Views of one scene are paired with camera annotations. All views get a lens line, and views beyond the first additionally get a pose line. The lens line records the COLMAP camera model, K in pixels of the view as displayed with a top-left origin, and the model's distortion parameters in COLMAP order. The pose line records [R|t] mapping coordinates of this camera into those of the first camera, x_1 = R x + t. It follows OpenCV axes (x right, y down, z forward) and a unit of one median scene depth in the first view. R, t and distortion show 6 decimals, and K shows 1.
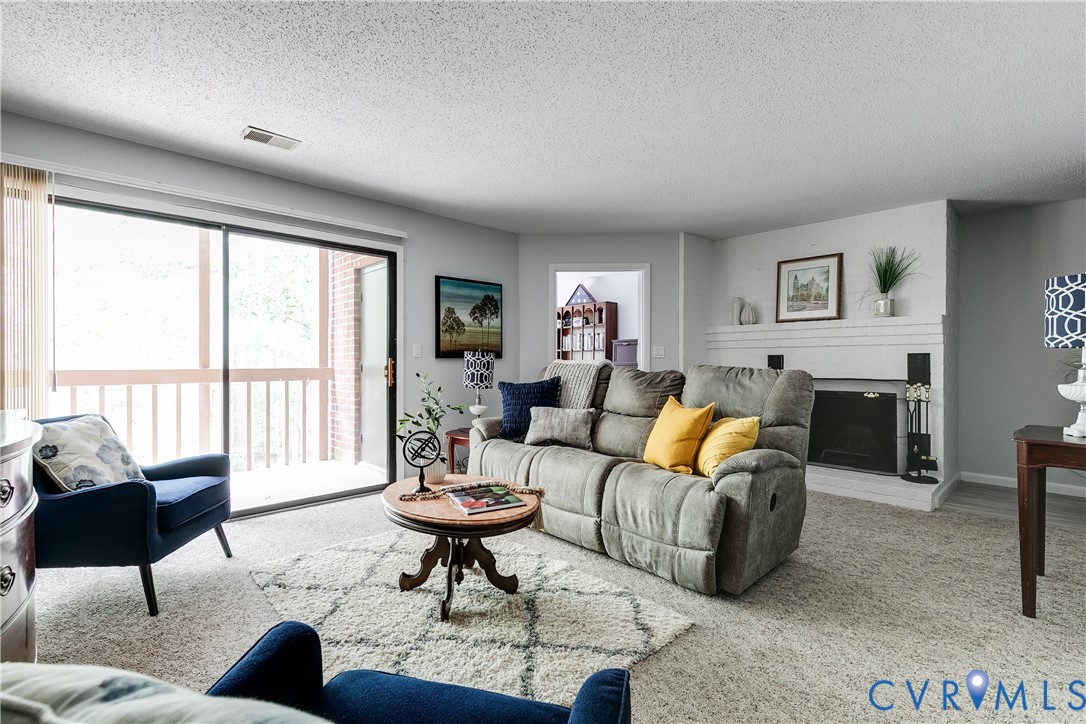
lens RADIAL K [[488.1, 0, 540.2], [0, 488.1, 364.3], [0, 0, 1]] dist [0.004581, 0.000137]
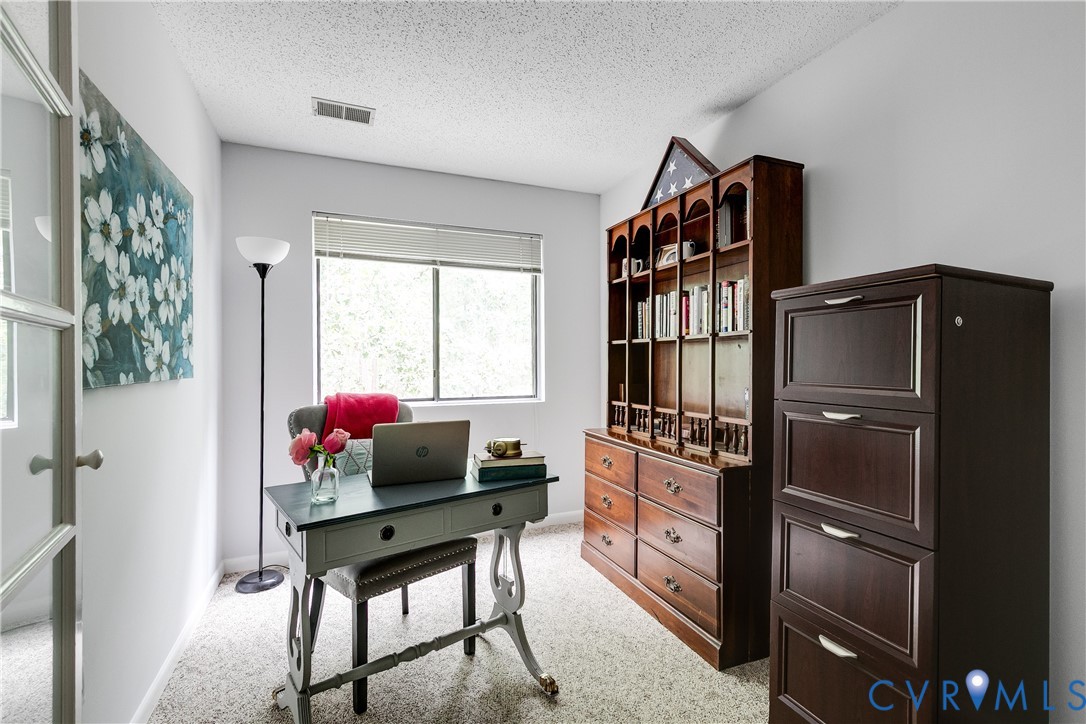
lens RADIAL K [[488.1, 0, 540.2], [0, 488.1, 364.3], [0, 0, 1]] dist [0.004581, 0.000137]
pose [[0.935650, -0.002096, -0.352923, 0.201935], [0.004464, 0.999973, 0.005895, -0.026438], [0.352901, -0.007091, 0.935634, 1.191720]]
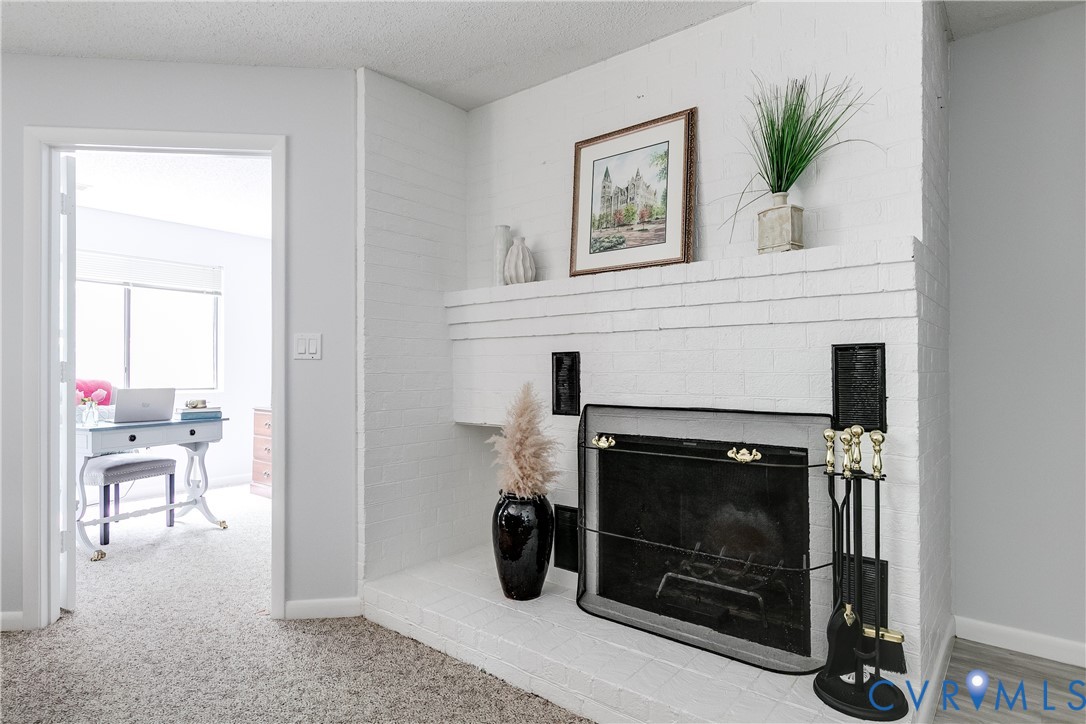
lens RADIAL K [[584.5, 0, 545.5], [0, 584.5, 369.7], [0, 0, 1]] dist [0.004250, 0.000412]
pose [[0.990374, -0.000685, 0.138416, 0.451985], [0.001591, 0.999978, -0.006434, -0.000291], [-0.138408, 0.006593, 0.990353, 0.560956]]
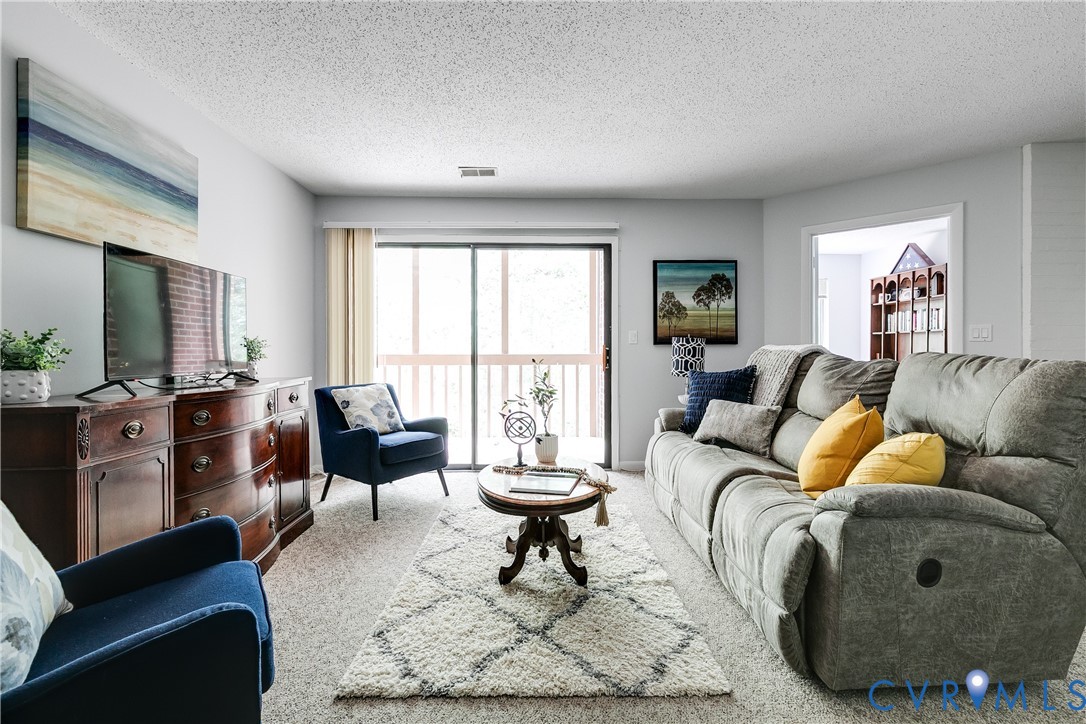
lens RADIAL K [[490.6, 0, 538.8], [0, 490.6, 353.8], [0, 0, 1]] dist [-0.001319, -0.000275]
pose [[0.743272, 0.003981, -0.668978, 0.291199], [-0.000531, 0.999985, 0.005360, 0.000837], [0.668989, -0.003629, 0.743263, 0.117646]]
